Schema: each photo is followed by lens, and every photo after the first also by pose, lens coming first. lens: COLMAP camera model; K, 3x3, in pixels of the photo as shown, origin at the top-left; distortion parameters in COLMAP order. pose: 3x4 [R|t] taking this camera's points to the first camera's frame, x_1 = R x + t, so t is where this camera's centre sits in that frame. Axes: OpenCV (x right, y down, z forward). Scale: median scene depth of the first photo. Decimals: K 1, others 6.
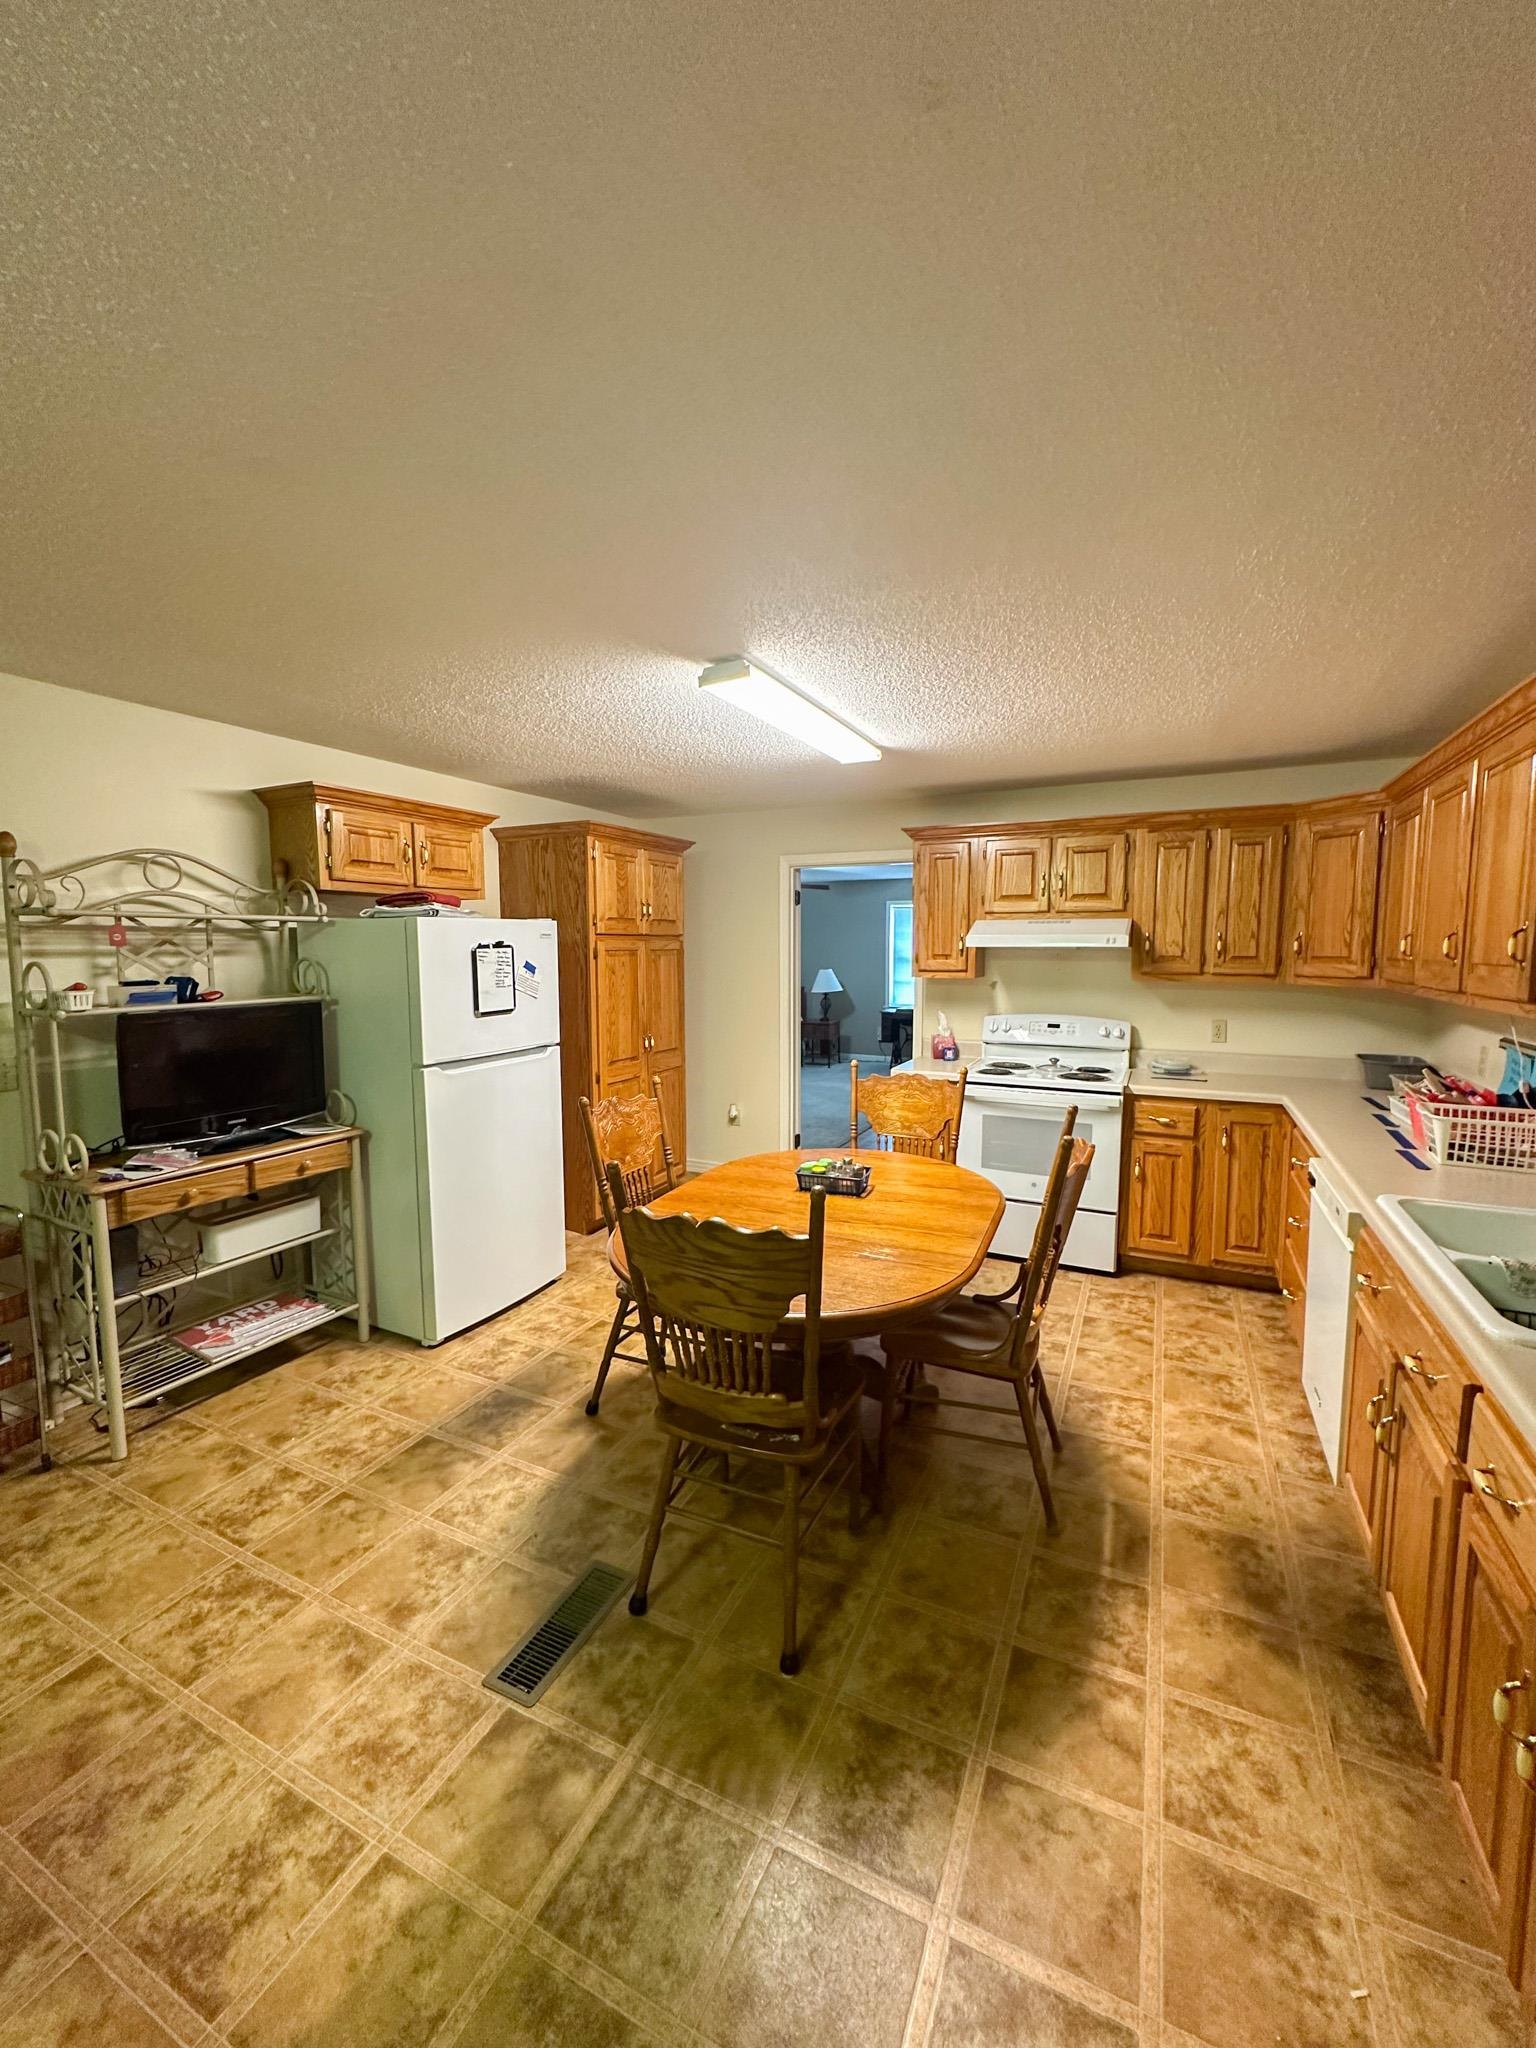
lens RADIAL K [[824.0, 0, 757.1], [0, 824.0, 1012.1], [0, 0, 1]] dist [-0.009187, 0.000913]
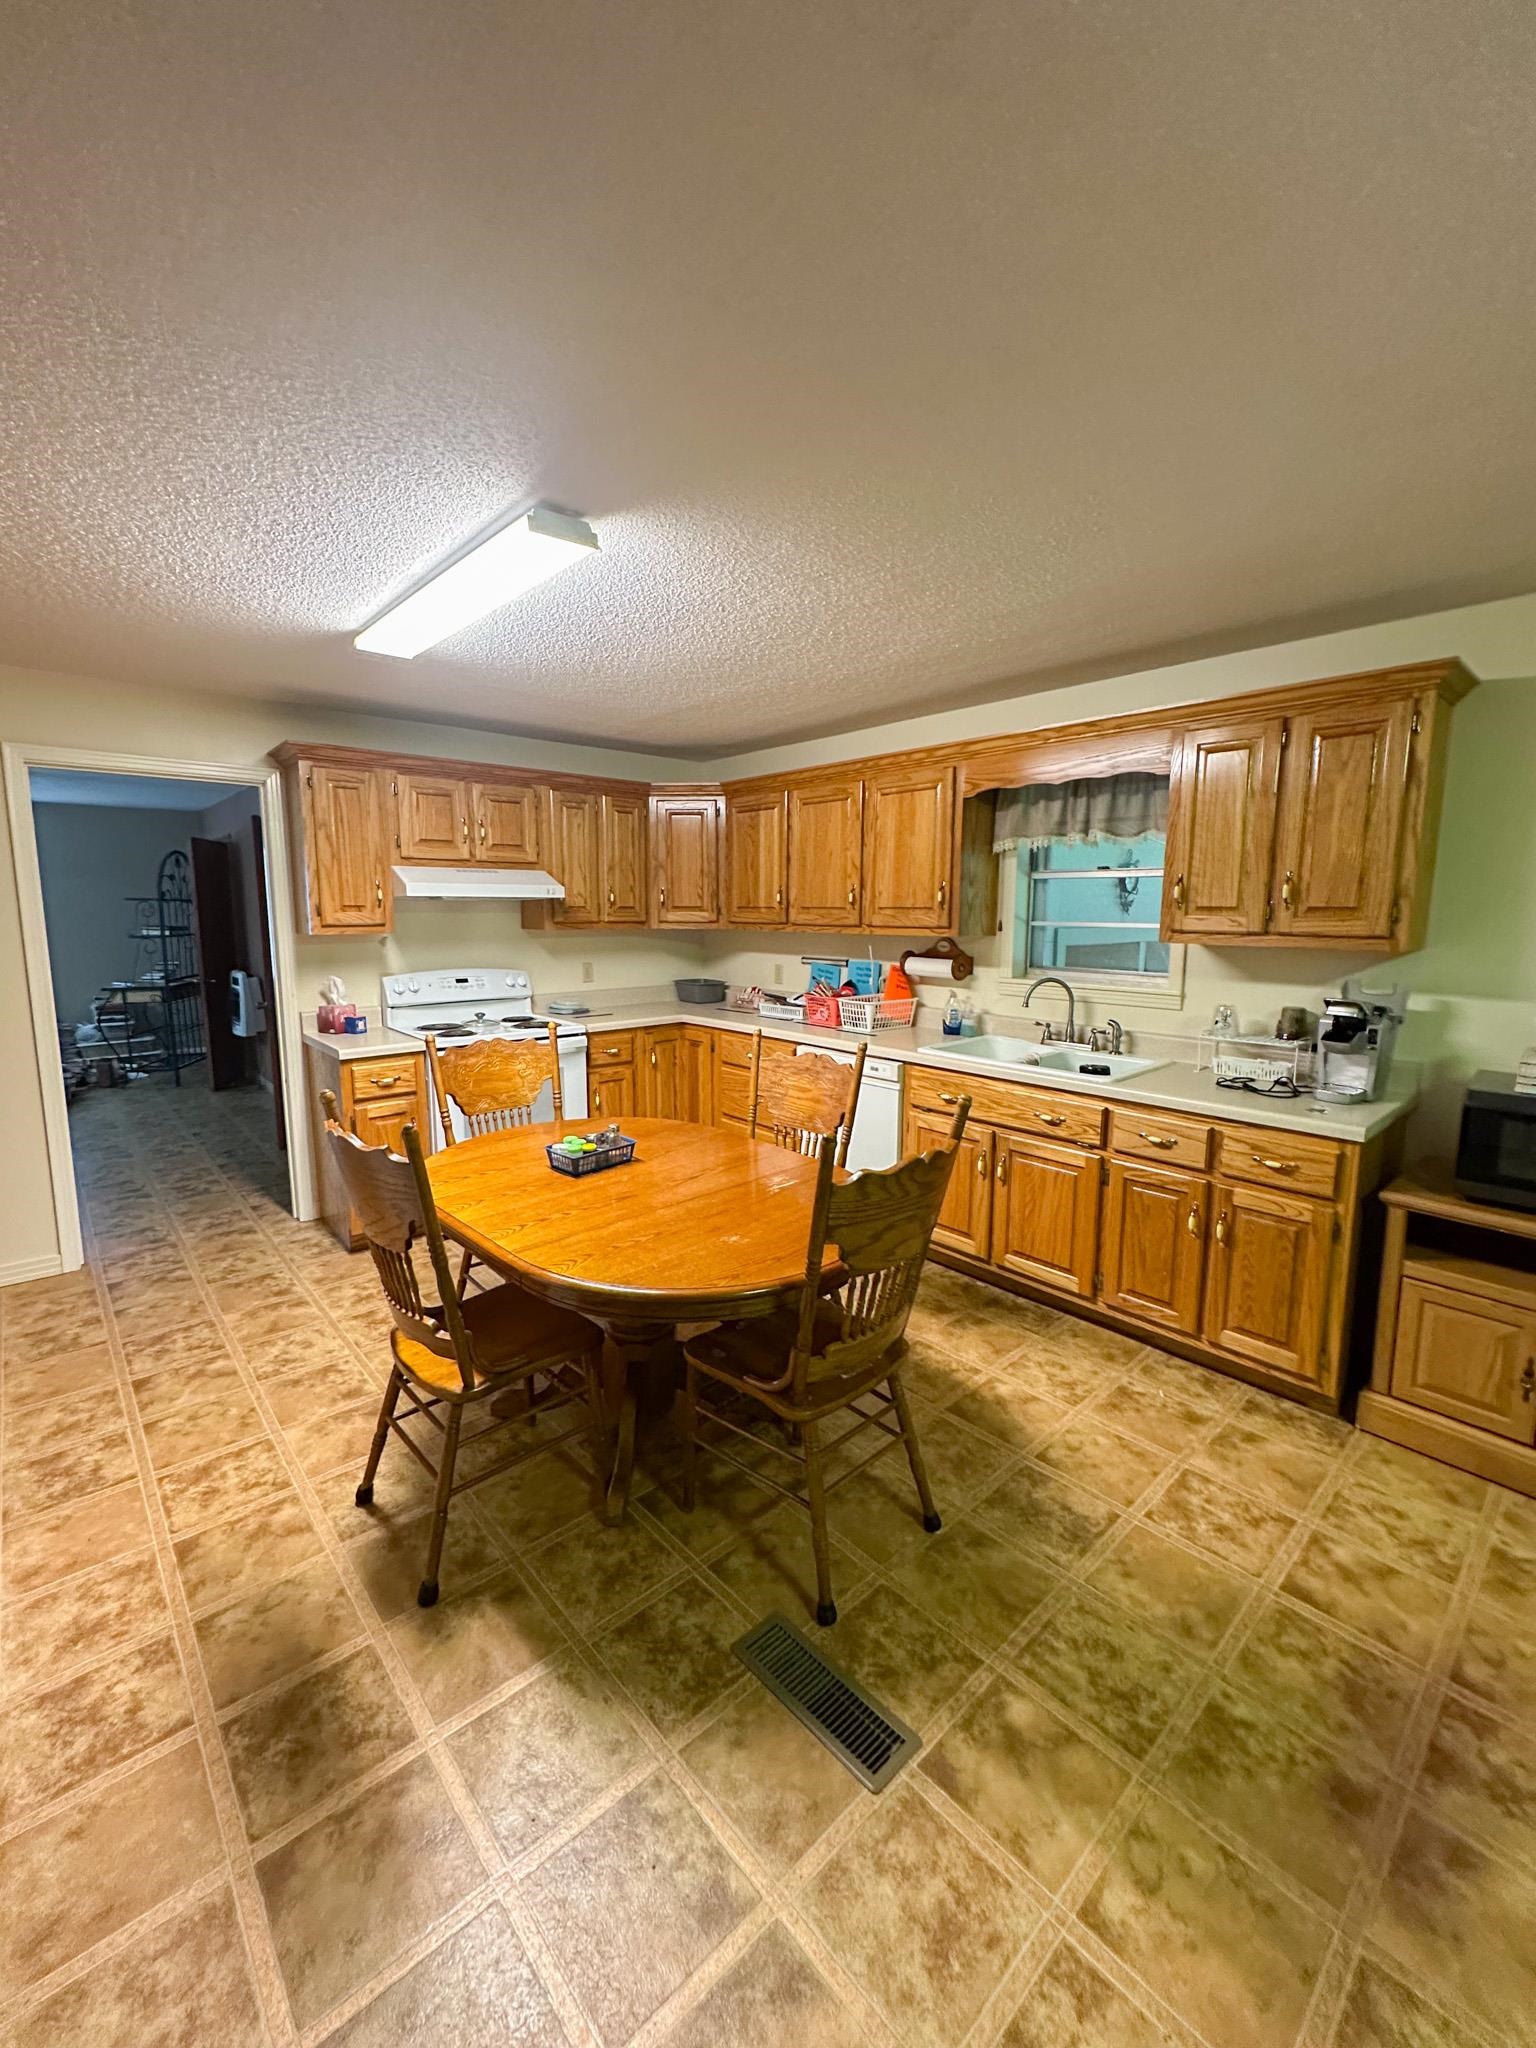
lens RADIAL K [[824.0, 0, 787.0], [0, 824.0, 1029.4], [0, 0, 1]] dist [-0.009187, 0.000913]
pose [[0.365347, -0.136089, 0.920870, -0.959156], [0.071172, 0.990444, 0.118134, -0.033600], [-0.928147, 0.022380, 0.371541, 0.721542]]
